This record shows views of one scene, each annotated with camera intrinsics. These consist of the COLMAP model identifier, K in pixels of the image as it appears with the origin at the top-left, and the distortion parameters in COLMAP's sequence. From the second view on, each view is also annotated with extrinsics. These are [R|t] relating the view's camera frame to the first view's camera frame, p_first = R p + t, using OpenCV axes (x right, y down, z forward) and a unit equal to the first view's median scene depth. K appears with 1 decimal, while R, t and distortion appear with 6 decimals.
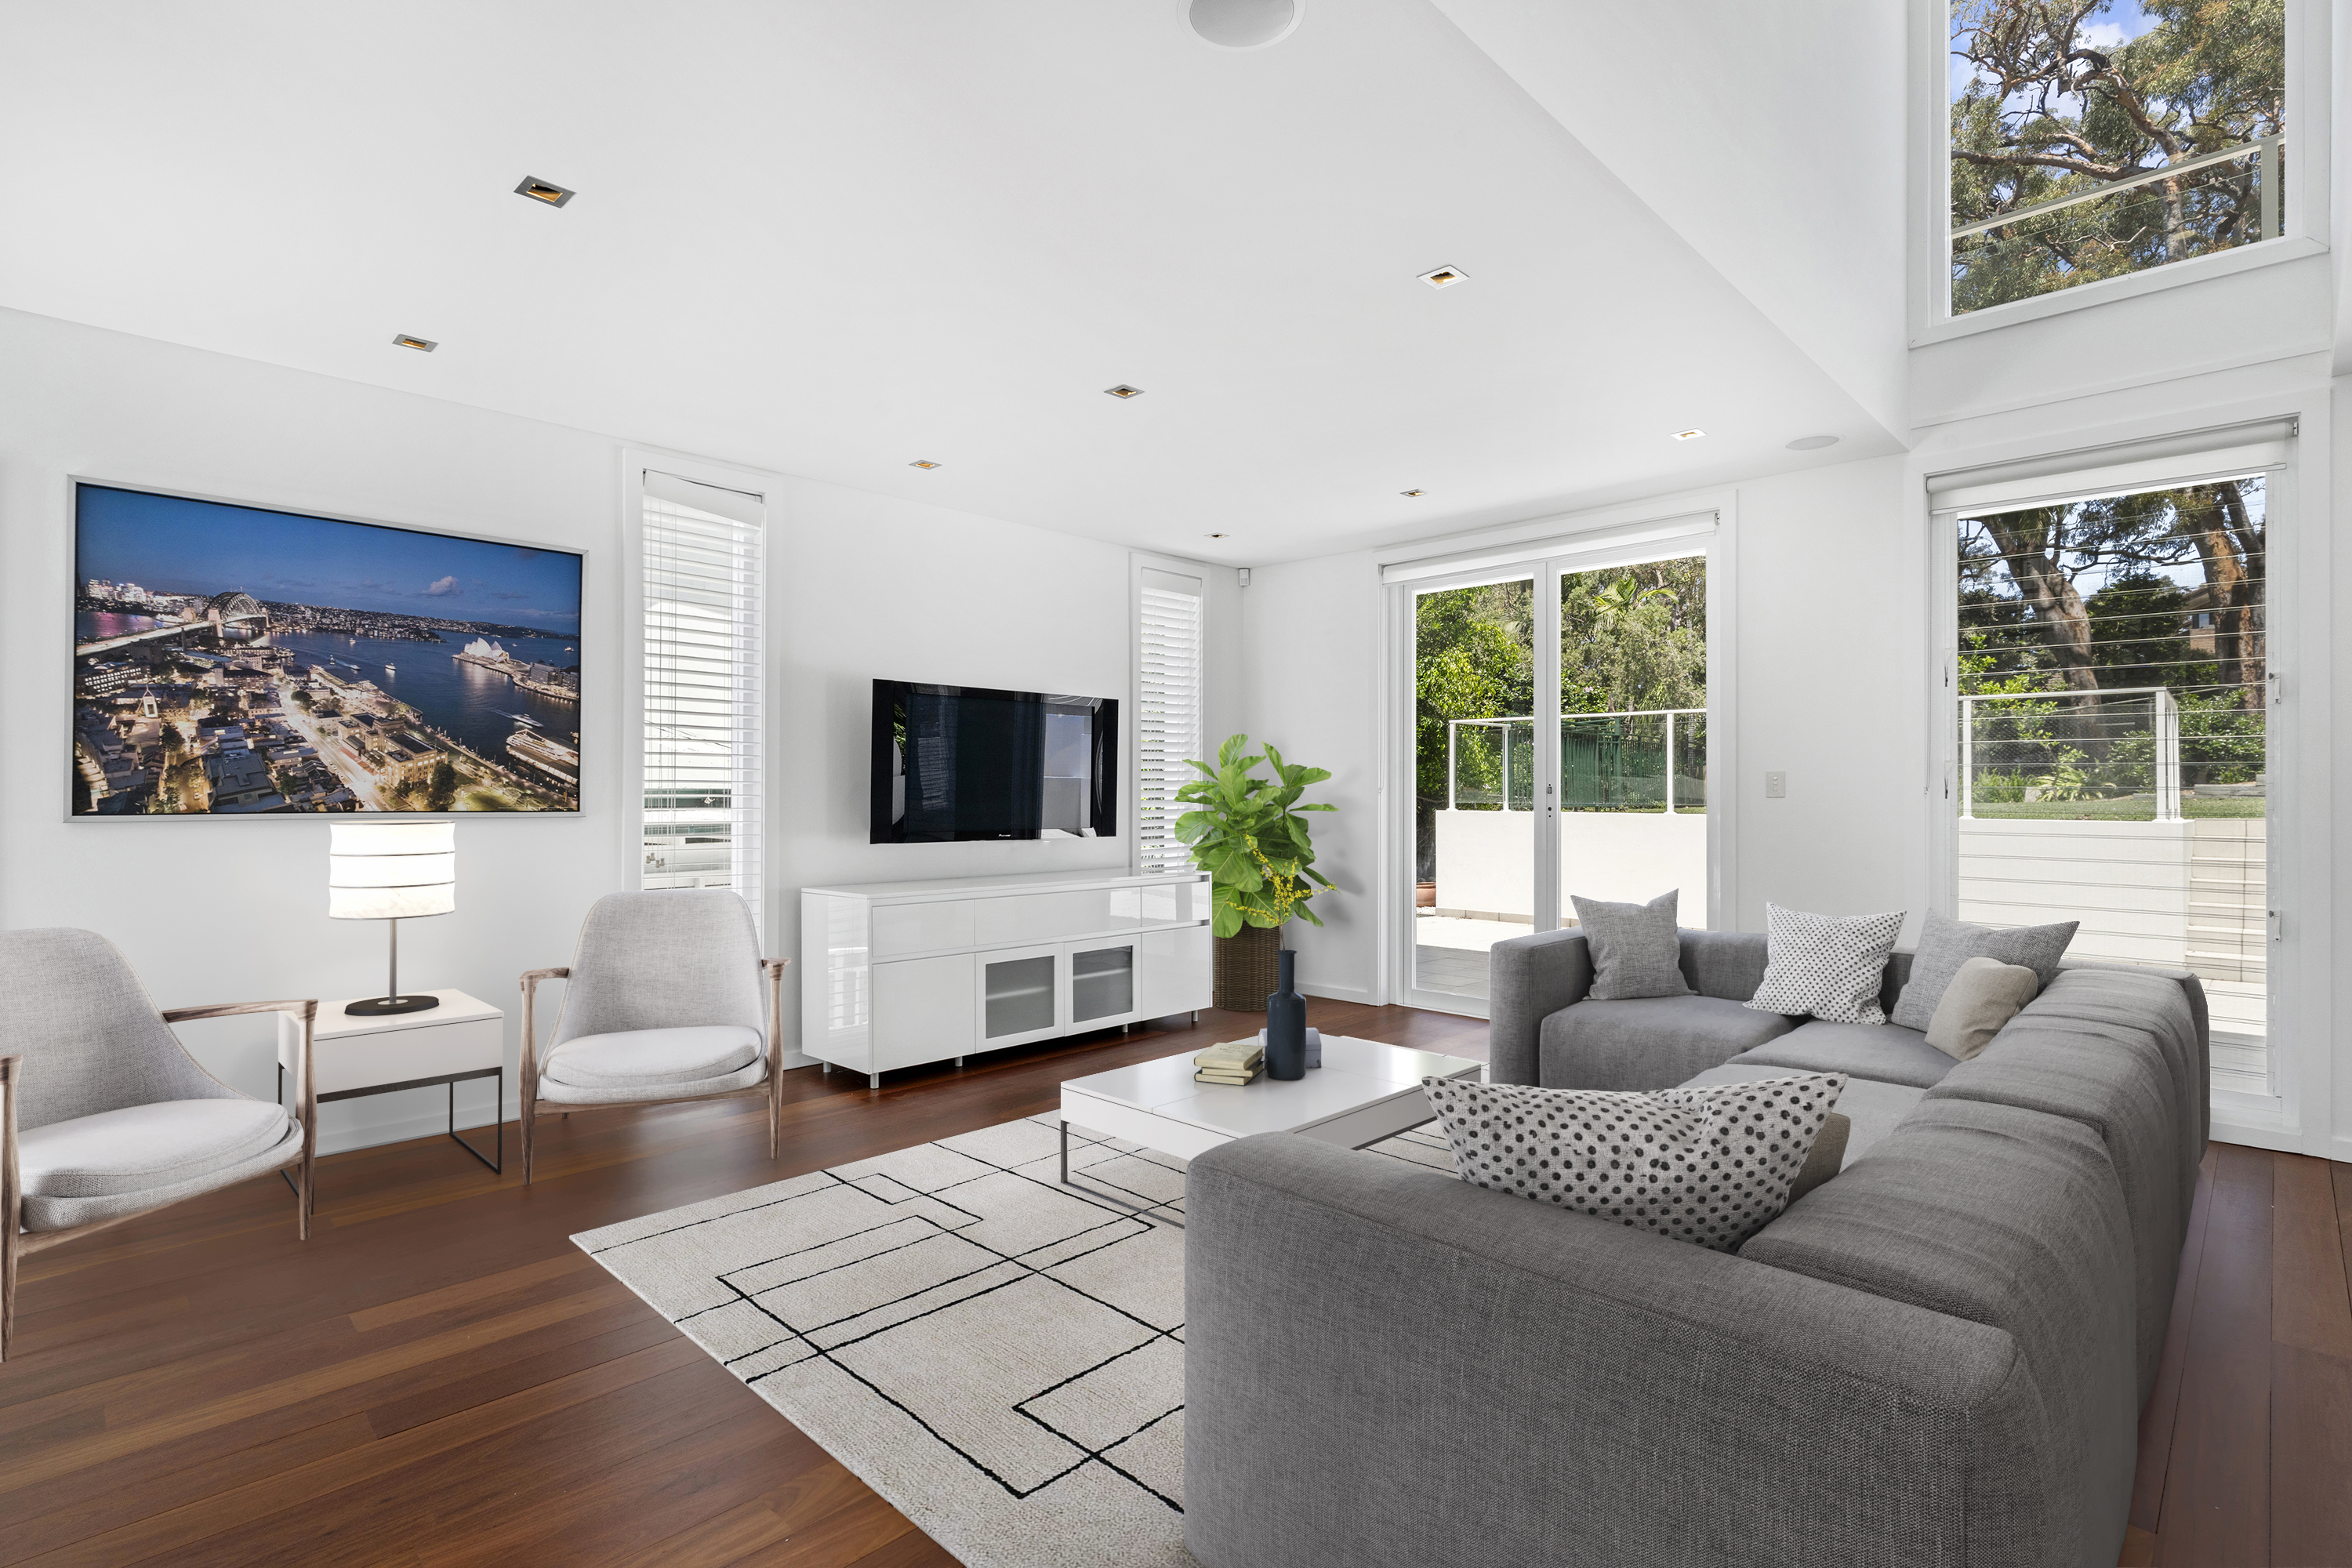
lens RADIAL K [[1135.9, 0, 1177.0], [0, 1135.9, 785.8], [0, 0, 1]] dist [0.003261, 0.000108]
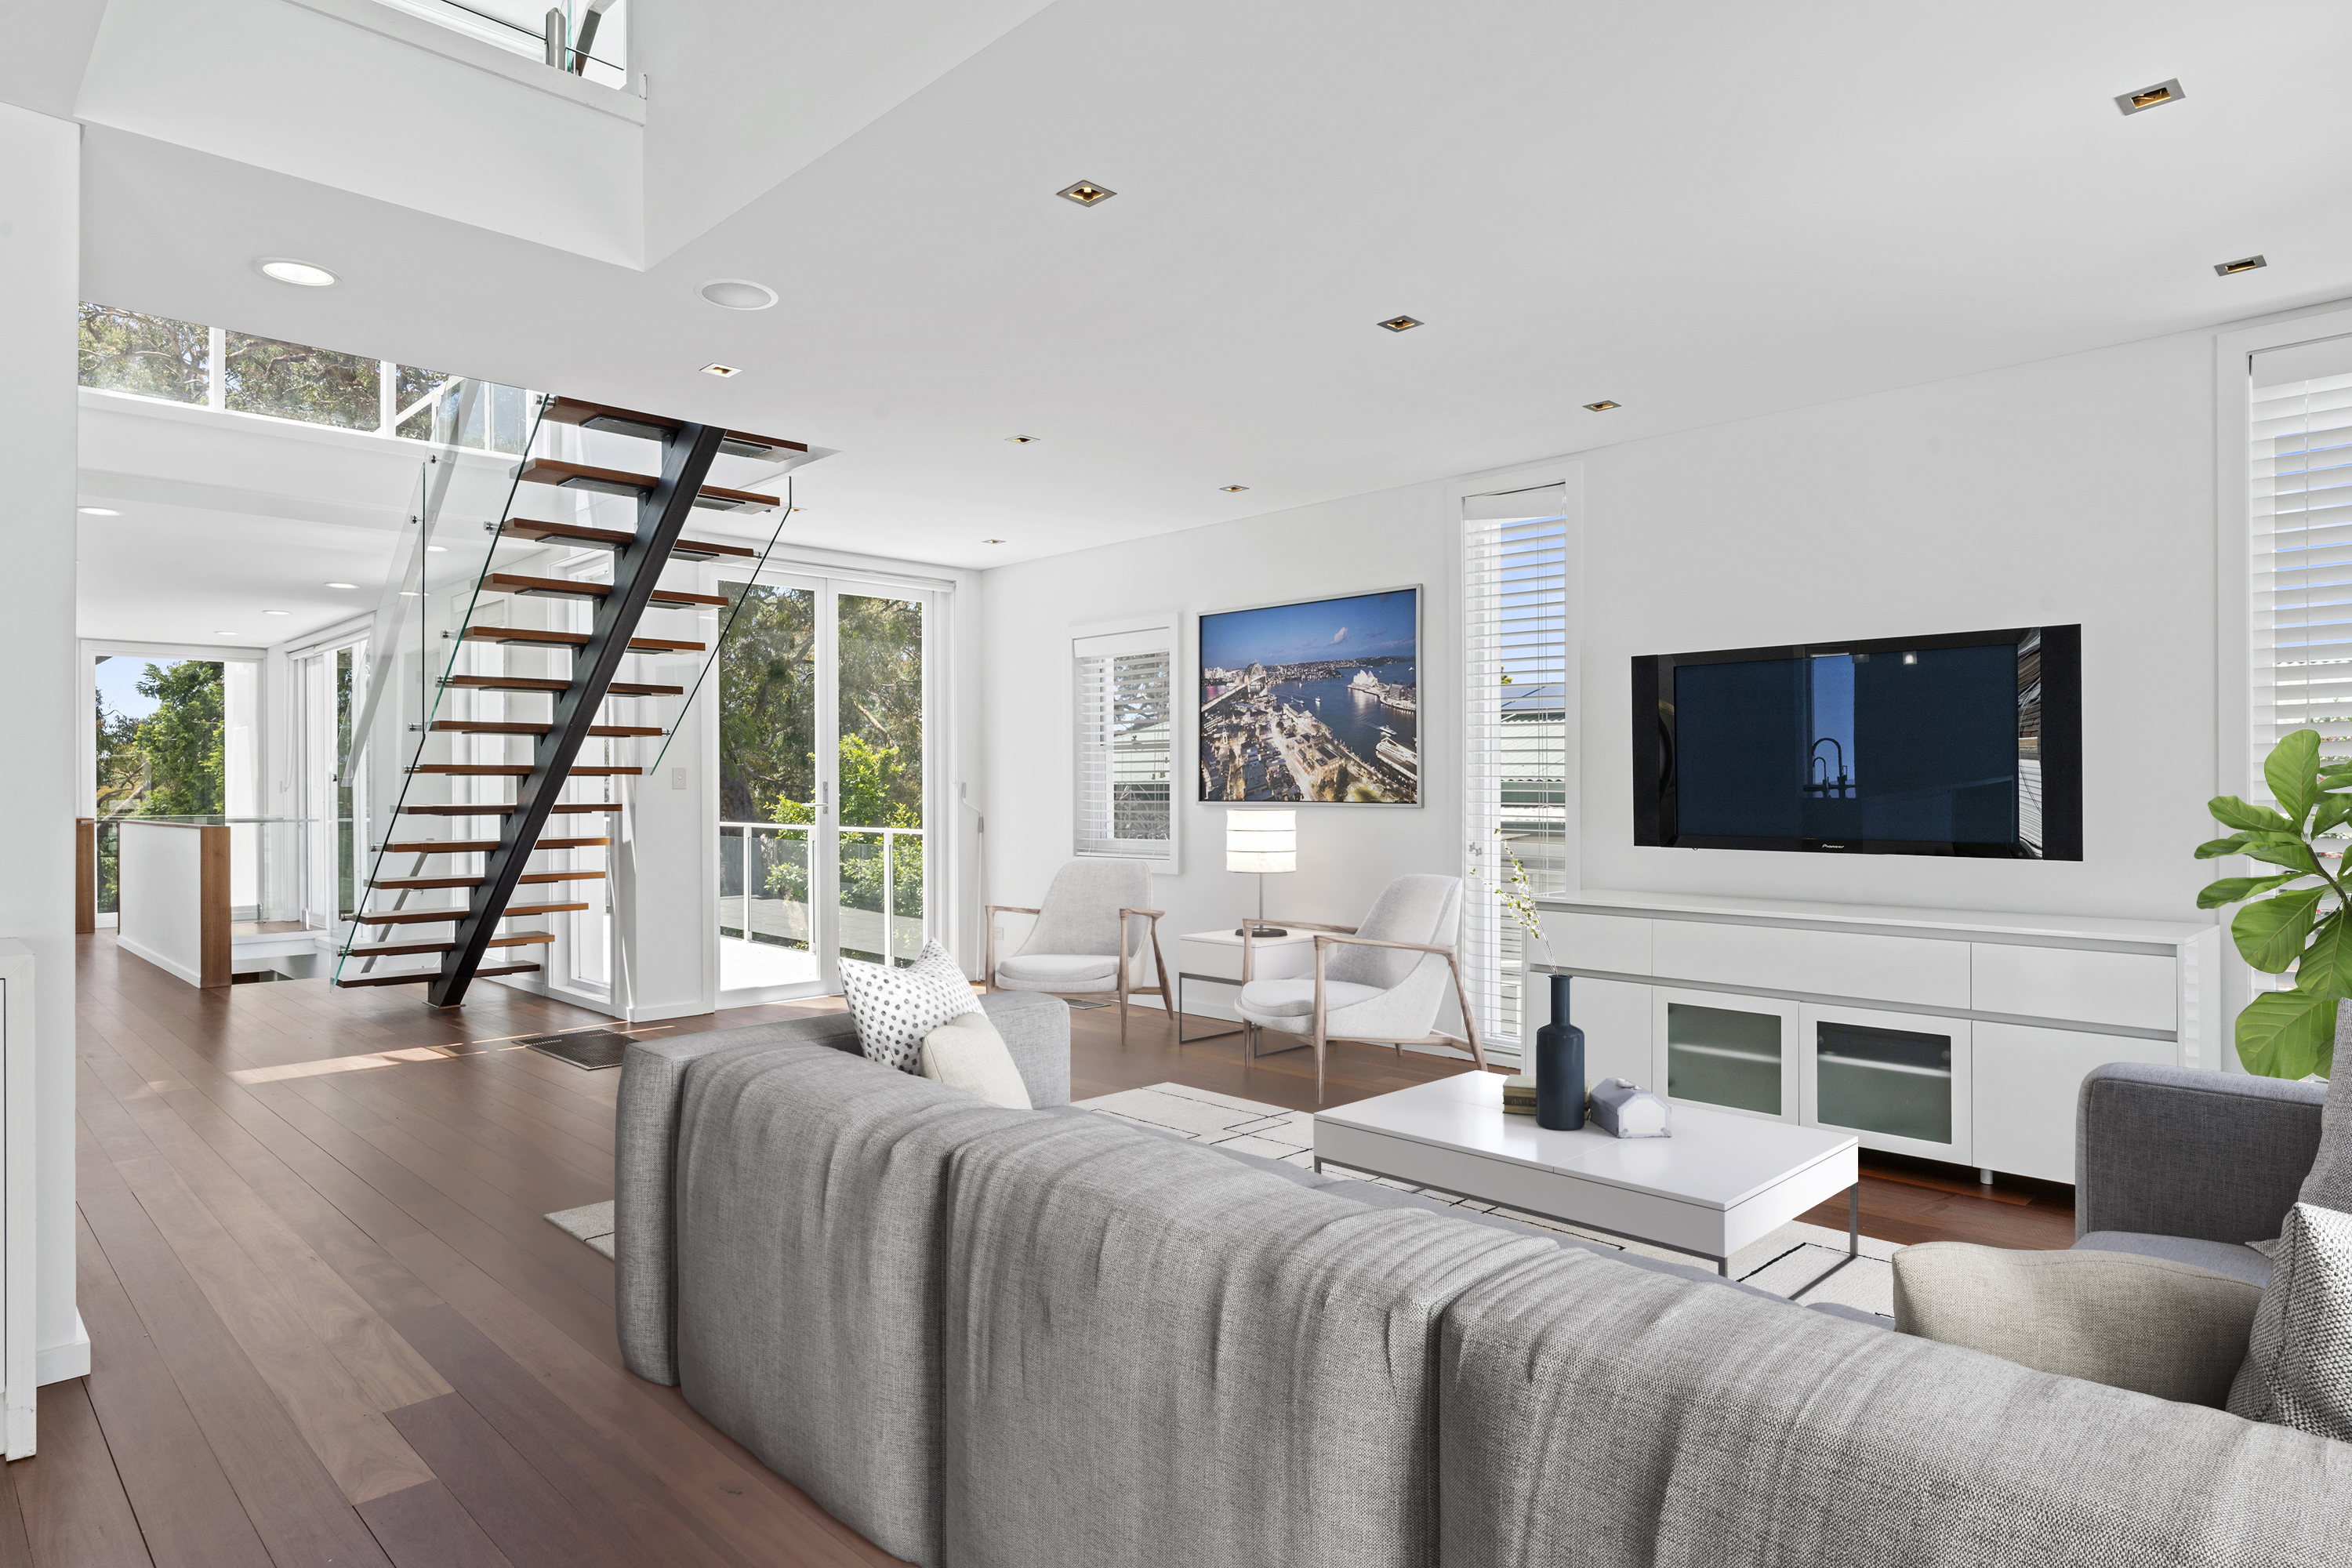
lens RADIAL K [[1346.7, 0, 1176.9], [0, 1346.7, 786.6], [0, 0, 1]] dist [-0.006083, -0.000694]
pose [[-0.018979, -0.006852, -0.999796, 0.984771], [0.002872, 0.999972, -0.006908, 0.015121], [0.999816, -0.003002, -0.018959, 0.854198]]
